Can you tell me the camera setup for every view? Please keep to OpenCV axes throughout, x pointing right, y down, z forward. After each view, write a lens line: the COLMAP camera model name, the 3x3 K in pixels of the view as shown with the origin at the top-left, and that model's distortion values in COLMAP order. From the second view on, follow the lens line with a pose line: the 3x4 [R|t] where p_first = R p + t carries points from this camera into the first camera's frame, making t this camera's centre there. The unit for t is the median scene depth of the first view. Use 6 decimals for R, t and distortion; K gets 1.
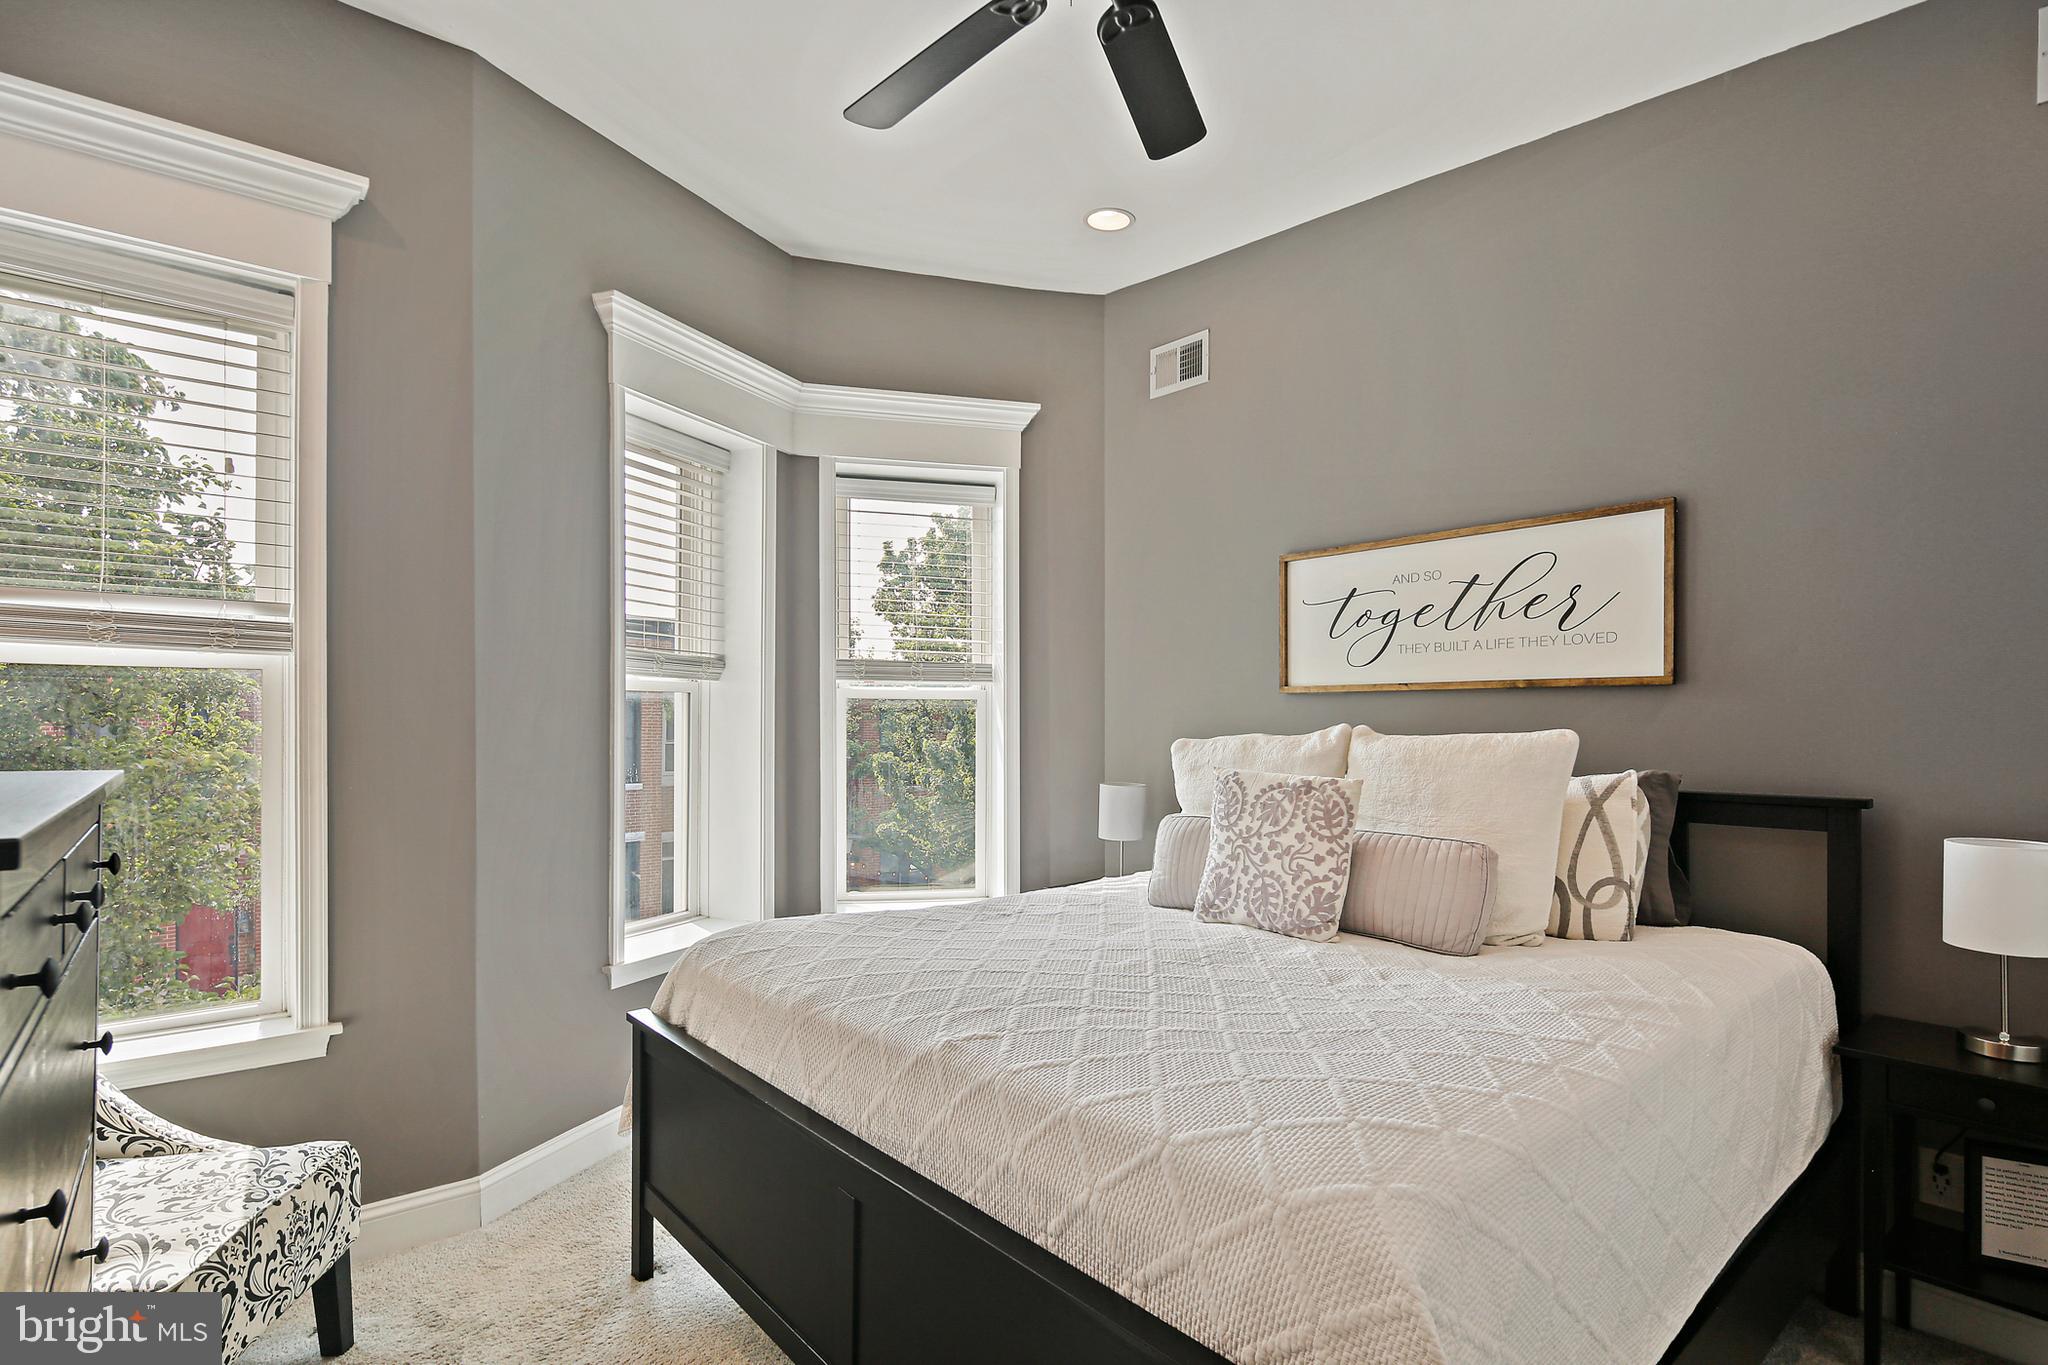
lens RADIAL K [[1018.1, 0, 1034.2], [0, 1018.1, 711.2], [0, 0, 1]] dist [0.000791, -0.001836]
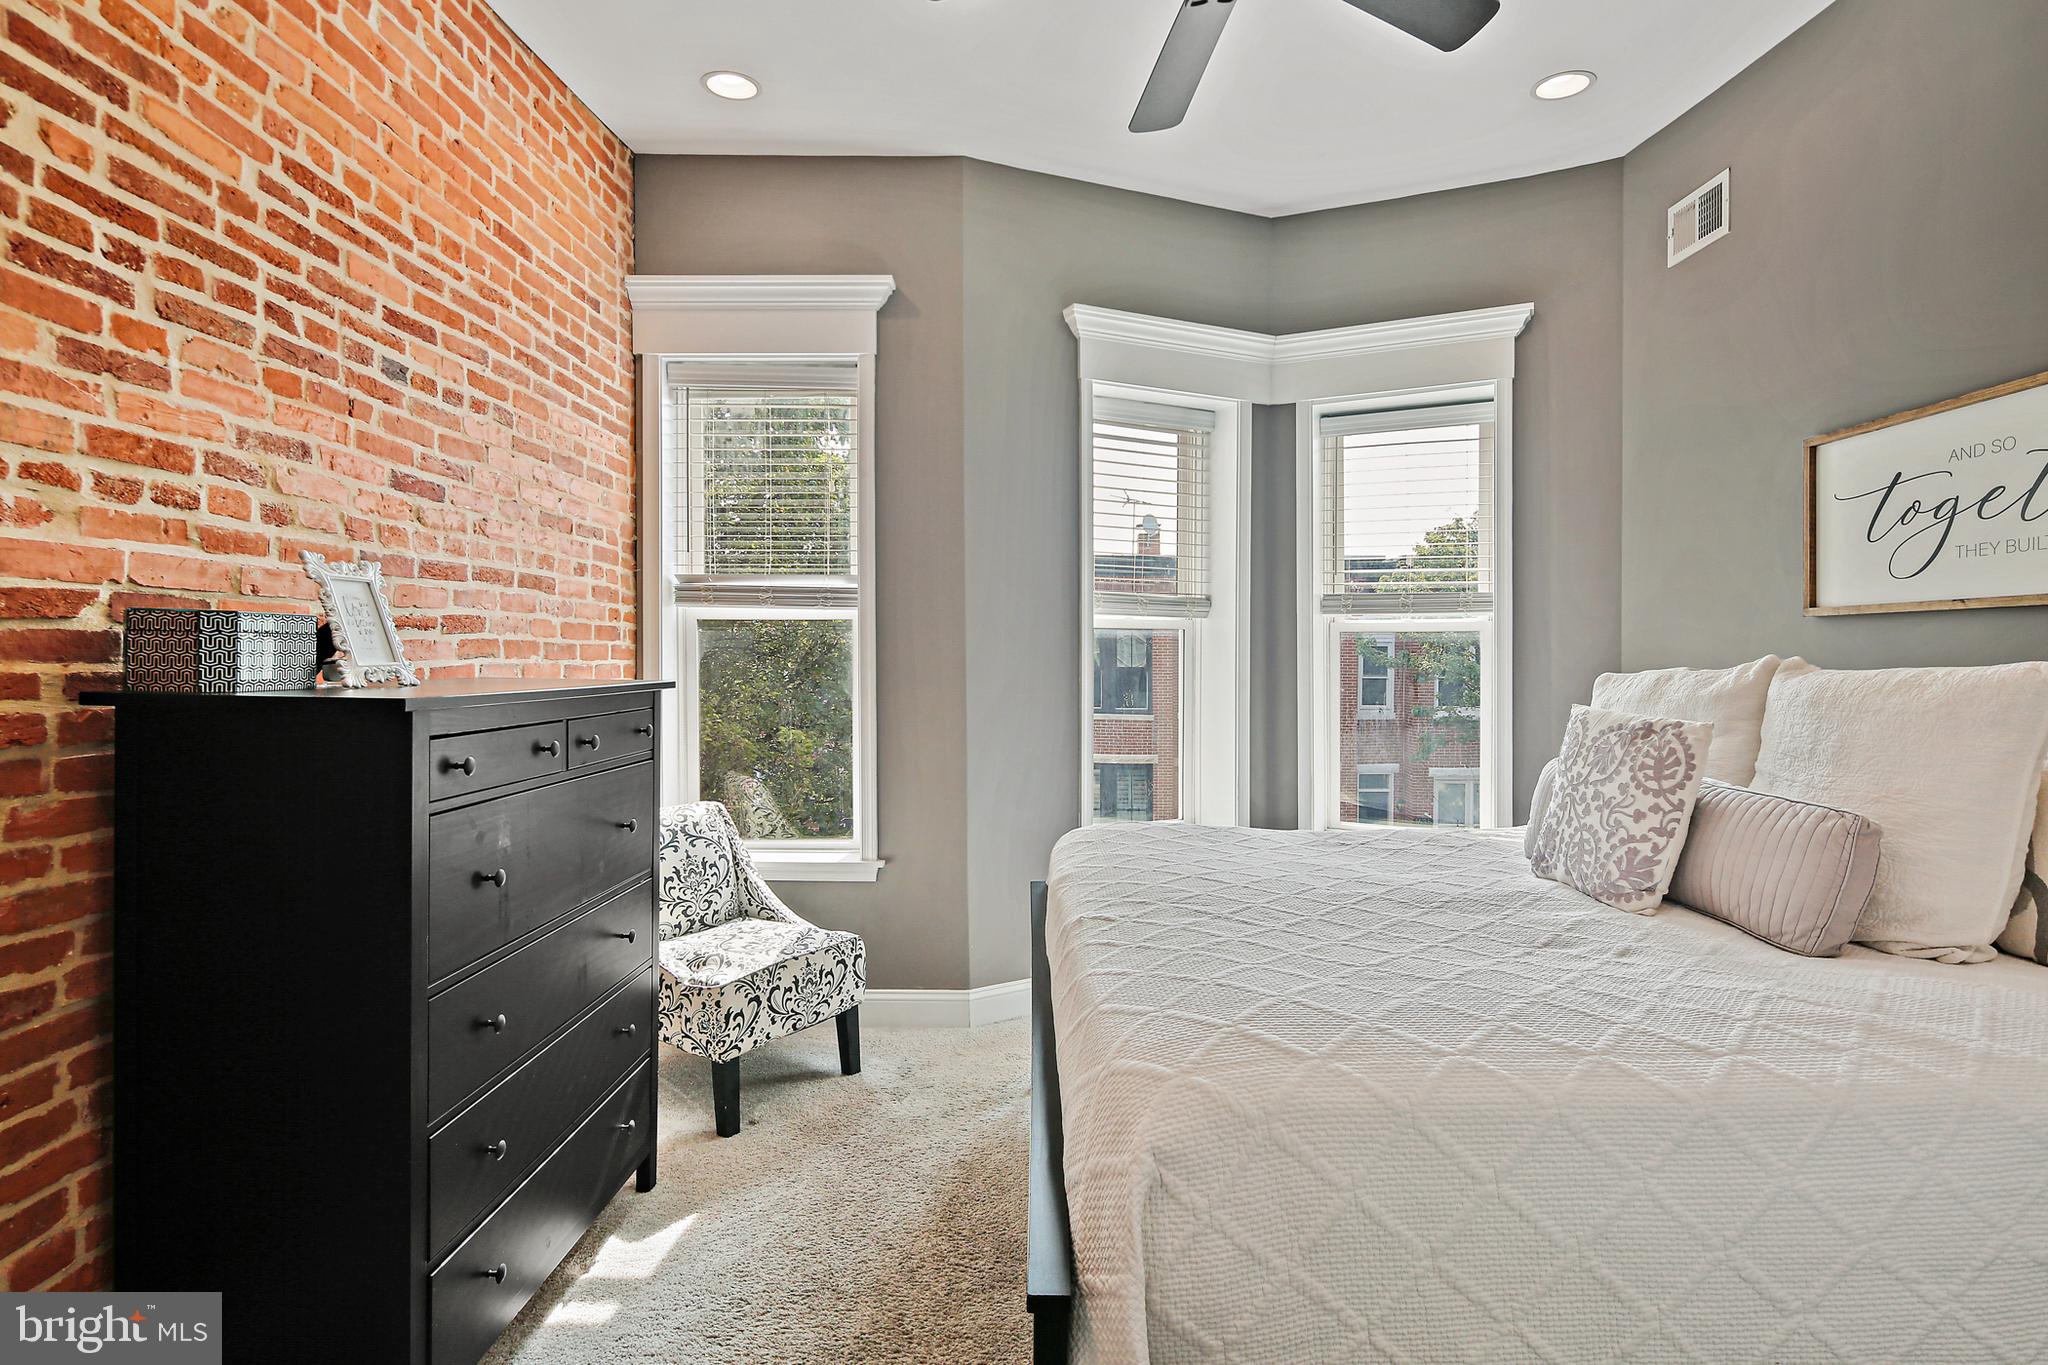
lens RADIAL K [[1017.1, 0, 1025.4], [0, 1017.1, 658.6], [0, 0, 1]] dist [0.000340, -0.001557]
pose [[0.757588, 0.001090, -0.652732, 0.435431], [0.006252, 0.999941, 0.008926, 0.005096], [0.652703, -0.010843, 0.757537, 0.033470]]
